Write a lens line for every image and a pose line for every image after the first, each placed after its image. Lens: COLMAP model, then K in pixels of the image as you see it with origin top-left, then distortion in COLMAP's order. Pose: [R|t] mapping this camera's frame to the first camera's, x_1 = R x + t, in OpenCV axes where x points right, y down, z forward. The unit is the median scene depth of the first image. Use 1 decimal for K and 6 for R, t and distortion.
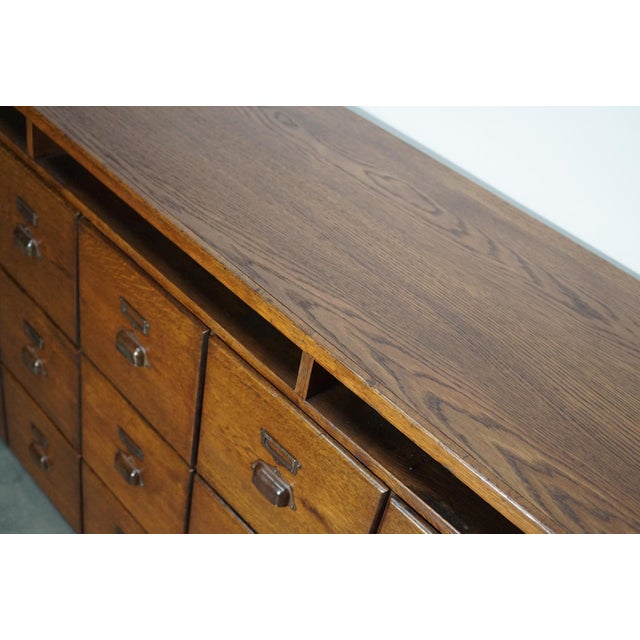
lens RADIAL K [[829.8, 0, 321.8], [0, 829.8, 315.7], [0, 0, 1]] dist [-0.090868, 0.000000]
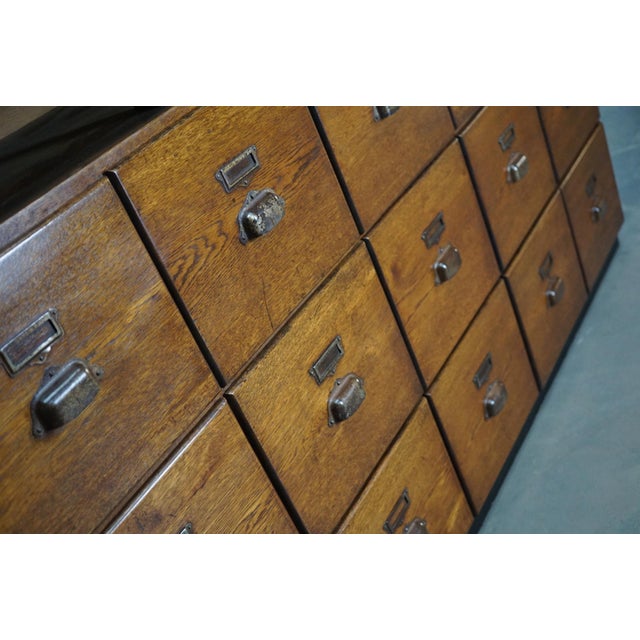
lens RADIAL K [[829.8, 0, 319.6], [0, 829.8, 319.6], [0, 0, 1]] dist [-0.090868, 0.000000]
pose [[-0.289016, -0.520655, 0.803361, -1.064454], [0.806519, 0.319672, 0.497330, -0.400452], [-0.515749, 0.791662, 0.327528, 0.914380]]
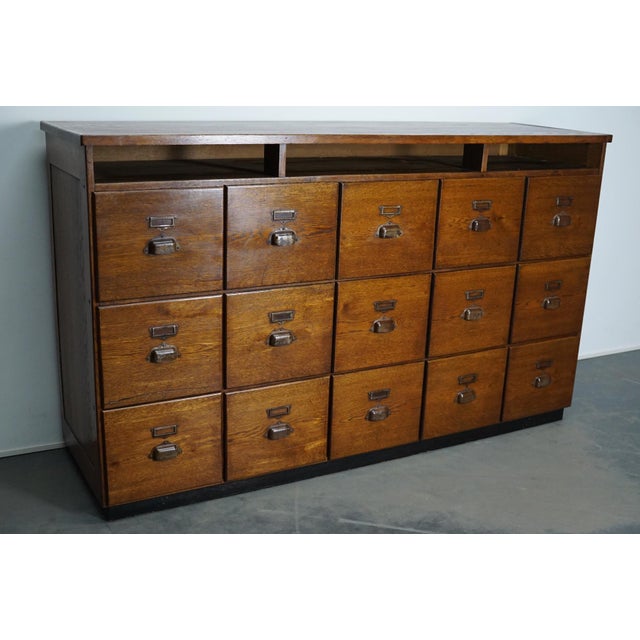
lens RADIAL K [[829.8, 0, 318.4], [0, 829.8, 319.1], [0, 0, 1]] dist [-0.090868, 0.000000]
pose [[0.257198, -0.427026, 0.866890, -1.912052], [0.595281, 0.776670, 0.205970, -0.278244], [-0.761242, 0.463068, 0.453959, 0.368510]]
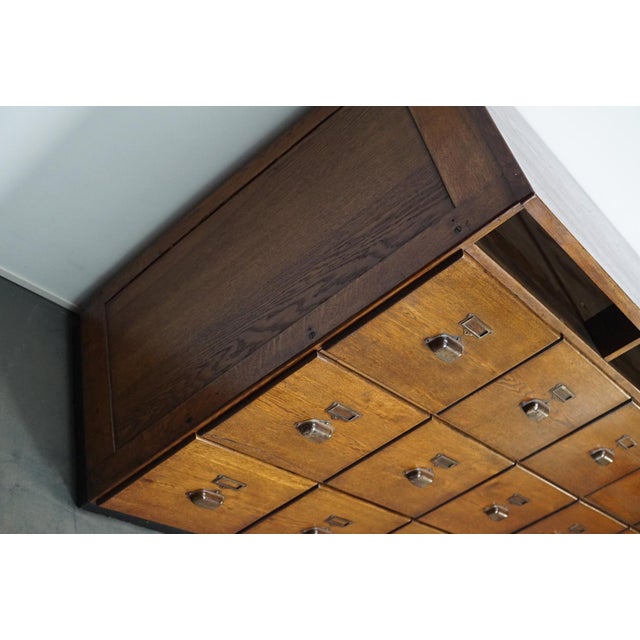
lens RADIAL K [[829.8, 0, 323.3], [0, 829.8, 320.6], [0, 0, 1]] dist [-0.090868, 0.000000]
pose [[0.398414, -0.376919, 0.836181, -1.486802], [-0.184679, 0.860024, 0.475660, -0.731979], [-0.898421, -0.343934, 0.273036, 1.107023]]
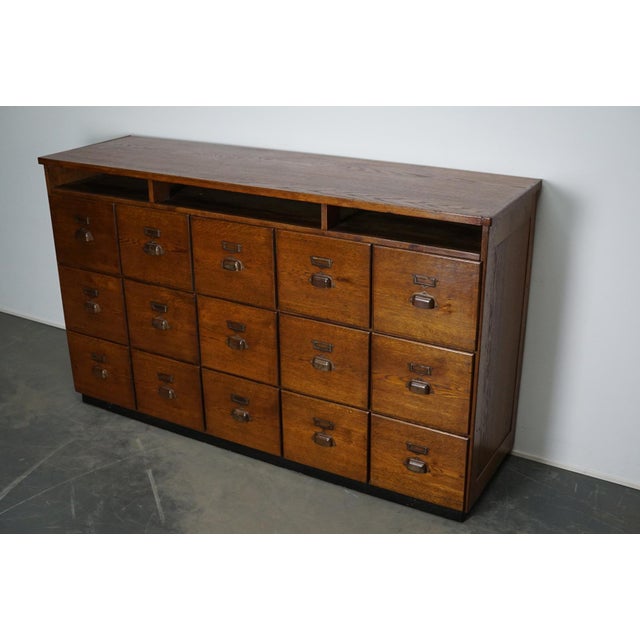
lens RADIAL K [[829.8, 0, 317.3], [0, 829.8, 325.7], [0, 0, 1]] dist [-0.090868, 0.000000]
pose [[0.943512, -0.274047, 0.186233, -0.452198], [0.308997, 0.930648, -0.195999, 0.650915], [-0.119605, 0.242473, 0.962757, -0.999742]]
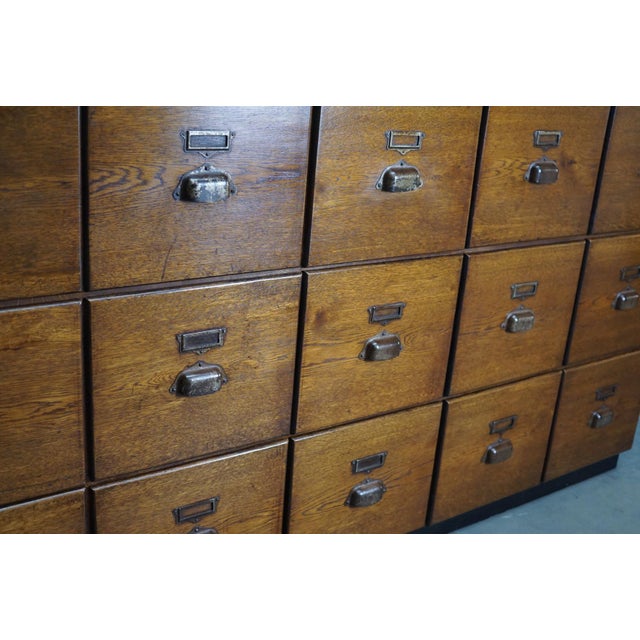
lens RADIAL K [[829.8, 0, 322.0], [0, 829.8, 323.1], [0, 0, 1]] dist [-0.090868, 0.000000]
pose [[0.160303, -0.476319, 0.864536, -1.170364], [0.560267, 0.765005, 0.317597, -0.196338], [-0.812652, 0.433459, 0.389499, 0.749815]]
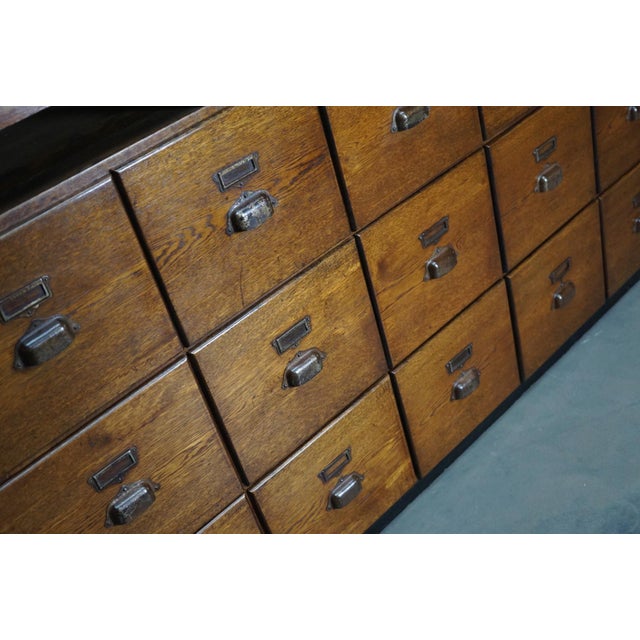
lens RADIAL K [[829.8, 0, 318.5], [0, 829.8, 320.7], [0, 0, 1]] dist [-0.090868, 0.000000]
pose [[-0.032651, -0.686021, 0.726849, -1.121780], [0.787177, 0.430465, 0.441647, -0.384270], [-0.615862, 0.586579, 0.525965, 0.671730]]
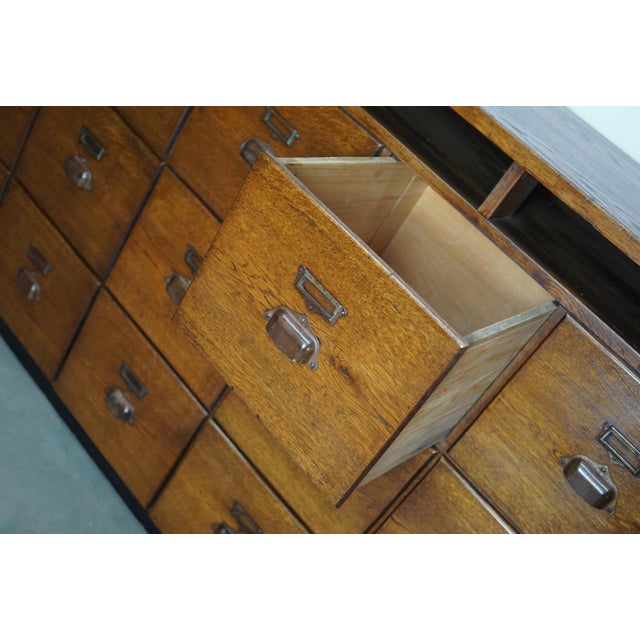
lens RADIAL K [[829.8, 0, 326.9], [0, 829.8, 319.6], [0, 0, 1]] dist [-0.090868, 0.000000]
pose [[0.931307, 0.245229, 0.269313, -0.368484], [-0.231099, 0.969341, -0.083493, 0.286018], [-0.281531, 0.015520, 0.959427, 0.024812]]
